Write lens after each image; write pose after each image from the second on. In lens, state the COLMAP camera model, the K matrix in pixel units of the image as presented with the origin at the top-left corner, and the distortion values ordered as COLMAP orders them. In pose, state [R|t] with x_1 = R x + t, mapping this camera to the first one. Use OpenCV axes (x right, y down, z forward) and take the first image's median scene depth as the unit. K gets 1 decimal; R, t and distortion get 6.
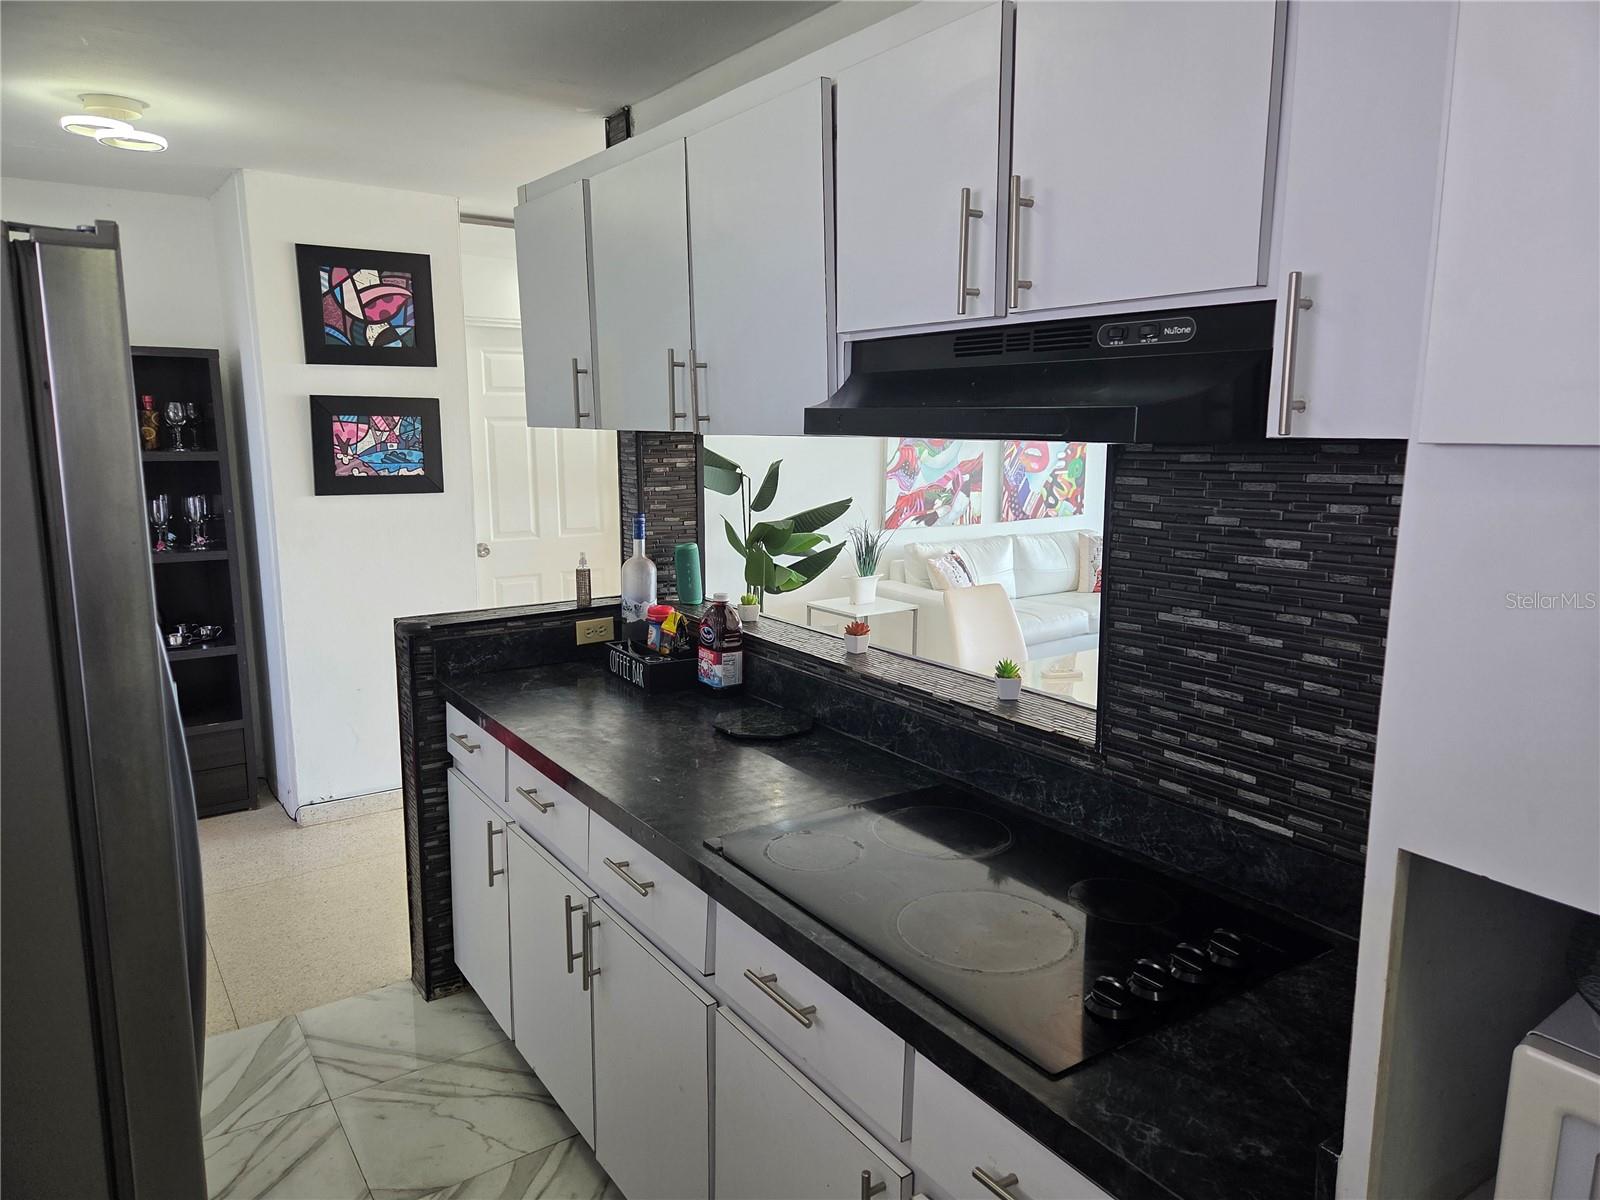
lens RADIAL K [[1072.7, 0, 799.0], [0, 1072.7, 597.5], [0, 0, 1]] dist [0.052069, -0.030440]
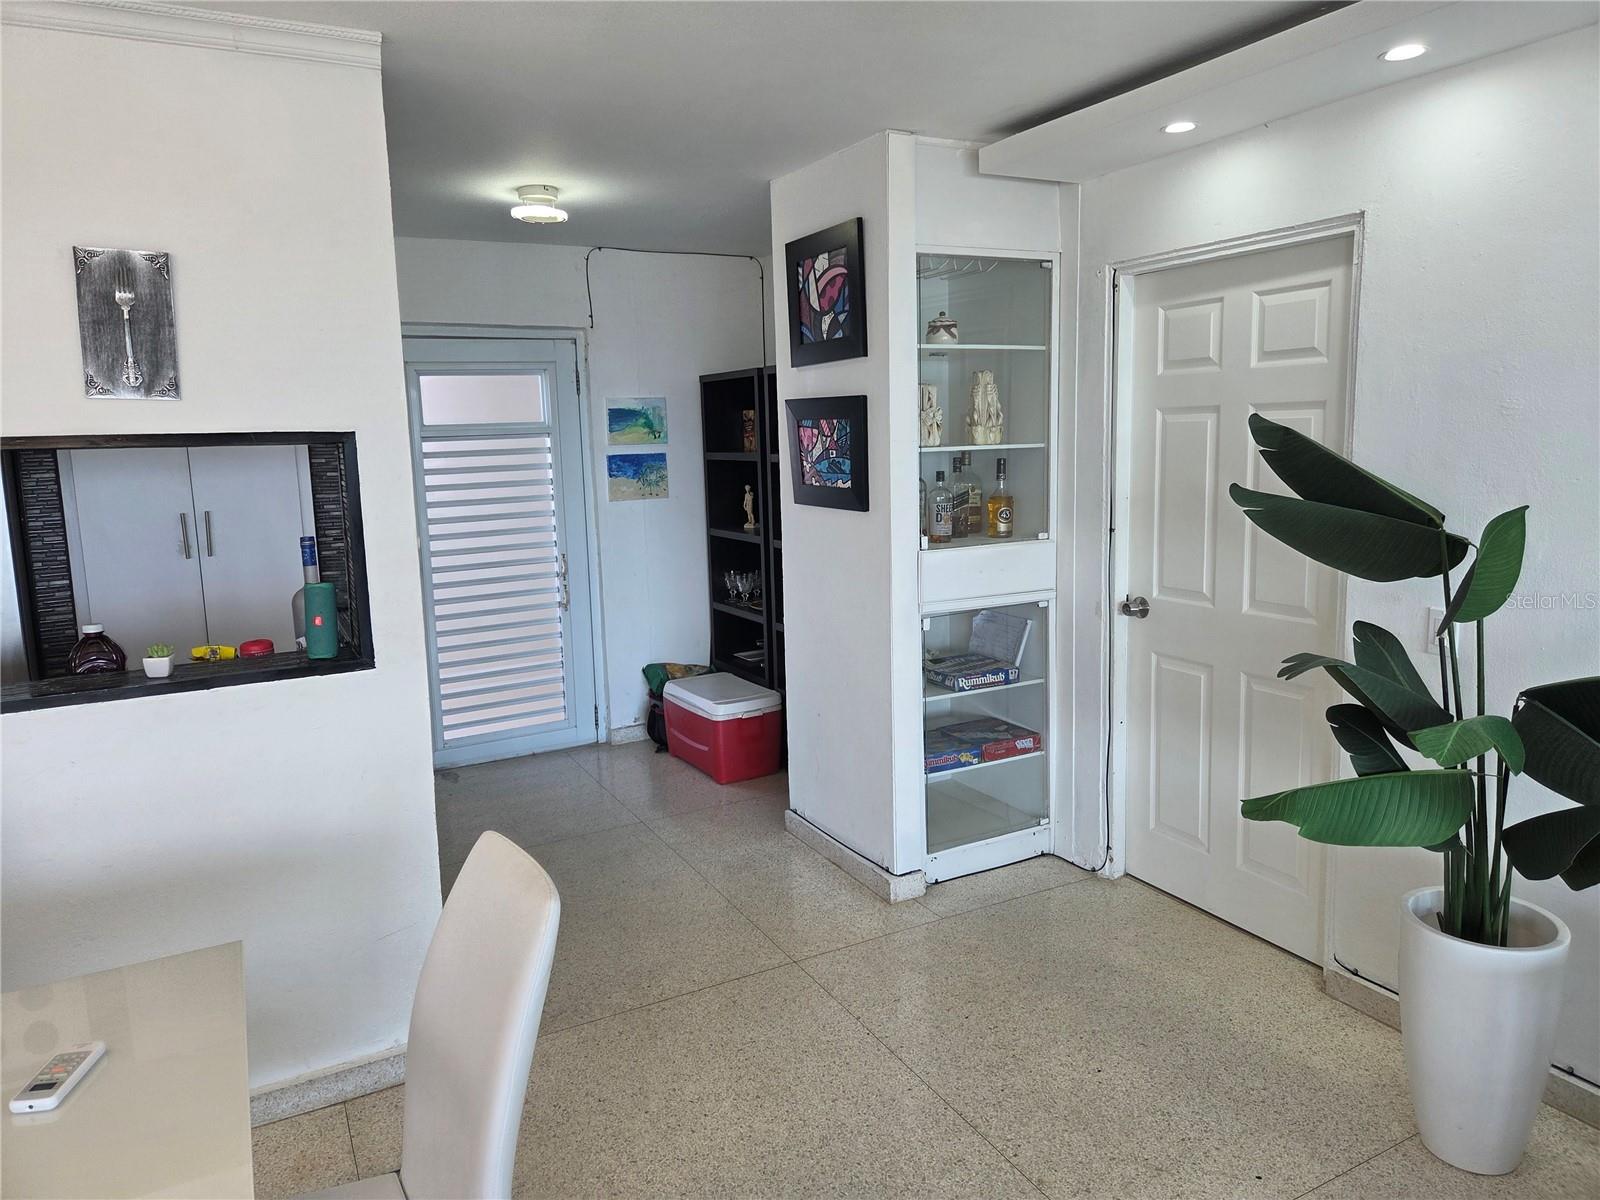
lens RADIAL K [[1072.7, 0, 797.2], [0, 1072.7, 591.7], [0, 0, 1]] dist [0.052069, -0.030440]
pose [[-0.102944, 0.148974, -0.983468, 0.499116], [-0.140433, 0.976641, 0.162640, -0.170348], [0.984724, 0.154855, -0.079618, 1.072785]]
